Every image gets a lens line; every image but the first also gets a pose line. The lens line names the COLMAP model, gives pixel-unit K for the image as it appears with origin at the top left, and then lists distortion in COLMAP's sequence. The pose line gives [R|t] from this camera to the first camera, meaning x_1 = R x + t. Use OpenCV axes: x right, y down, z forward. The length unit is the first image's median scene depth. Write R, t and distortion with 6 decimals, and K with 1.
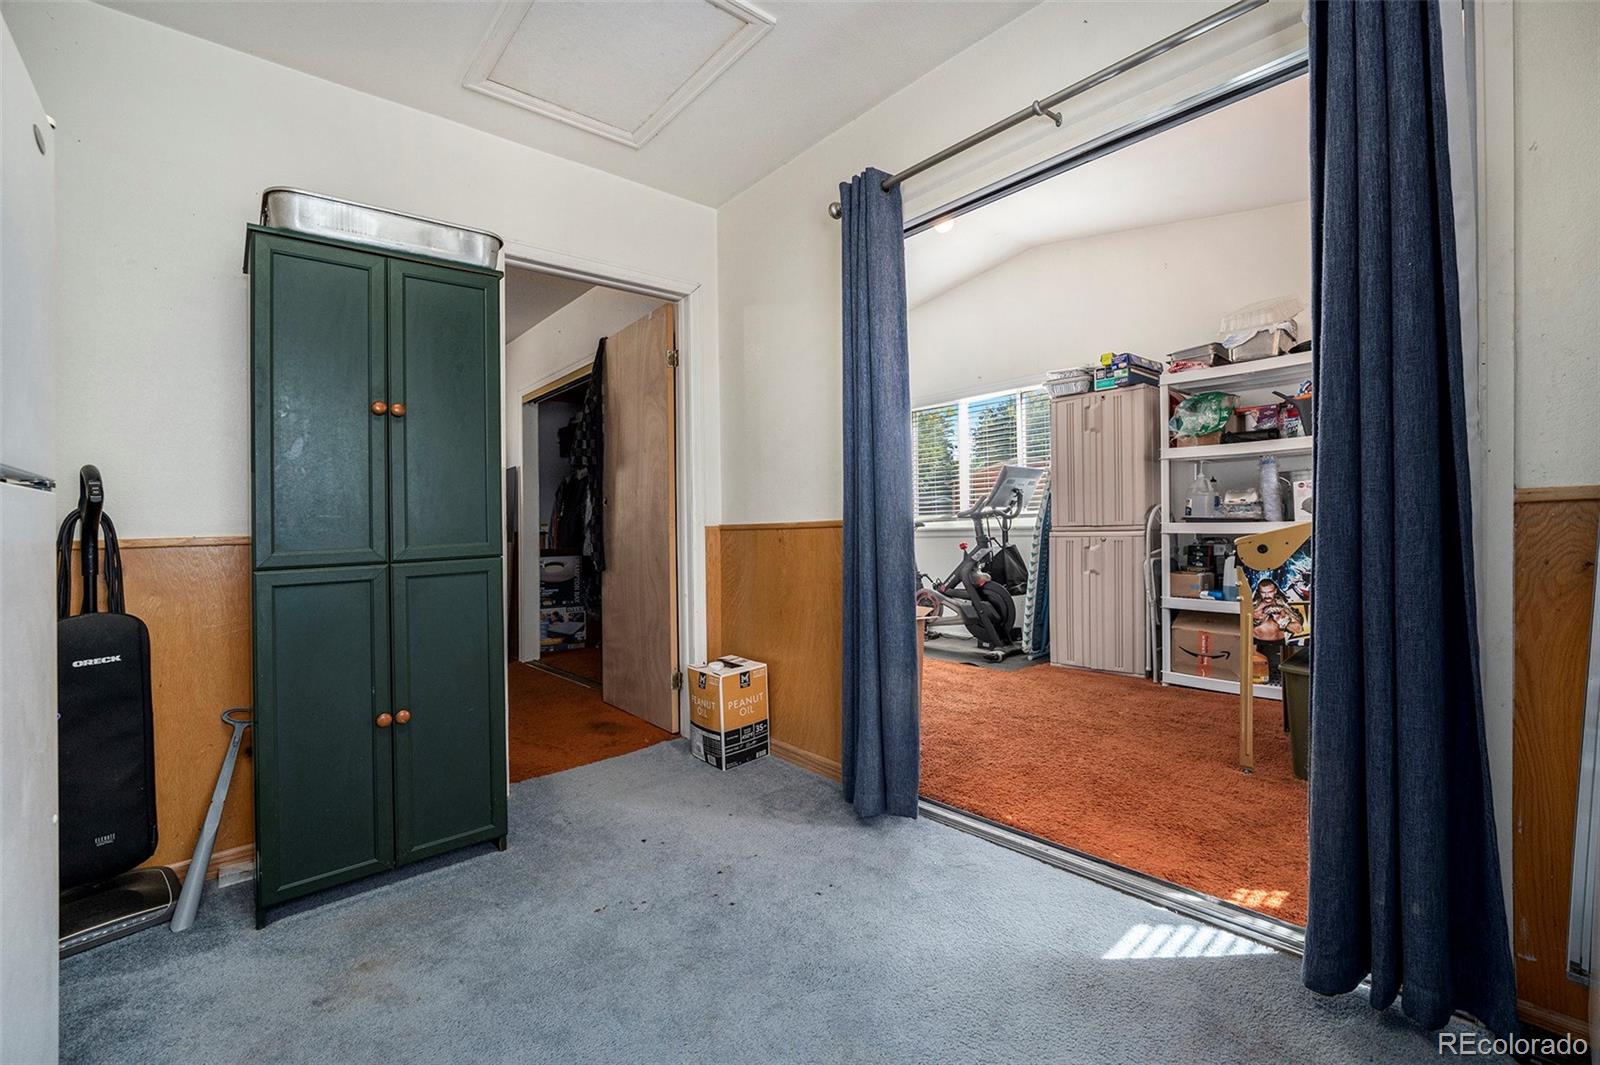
lens RADIAL K [[656.4, 0, 792.0], [0, 656.4, 527.5], [0, 0, 1]] dist [0.002416, 0.000175]
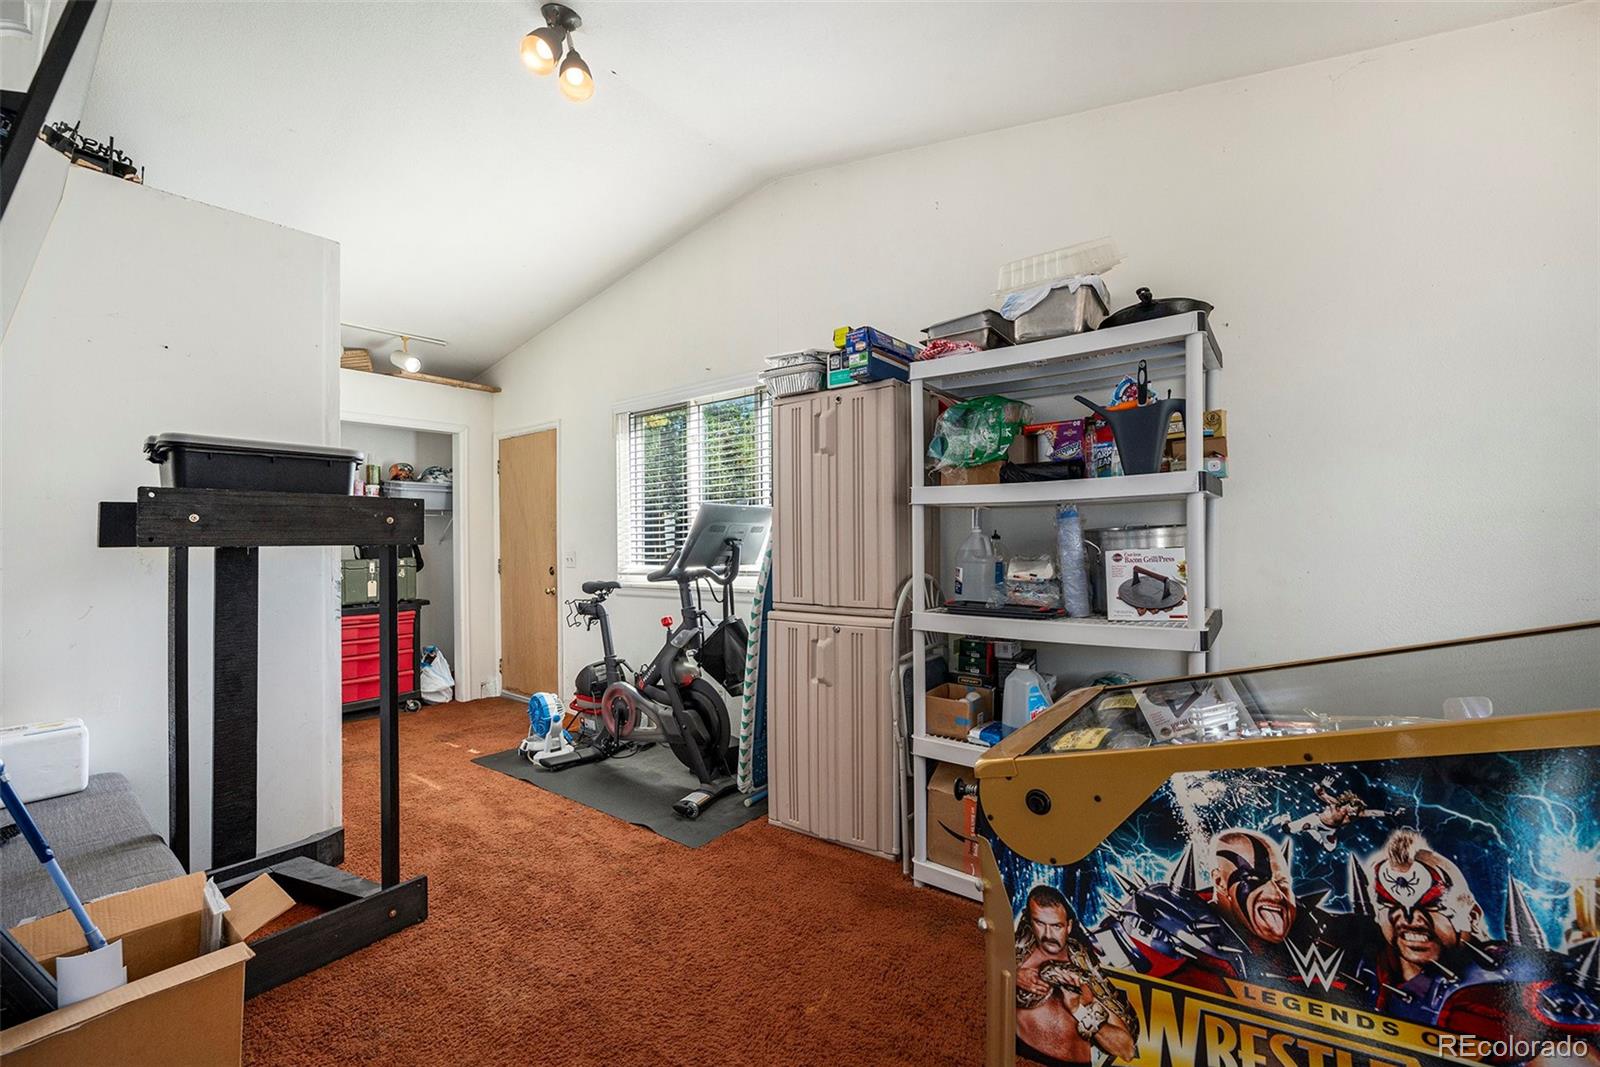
lens RADIAL K [[656.4, 0, 807.7], [0, 656.4, 540.8], [0, 0, 1]] dist [-0.008521, 0.000031]
pose [[0.972979, 0.001443, 0.230888, 0.334296], [-0.001294, 0.999999, -0.000798, -0.070801], [-0.230889, 0.000477, 0.972980, 0.446117]]
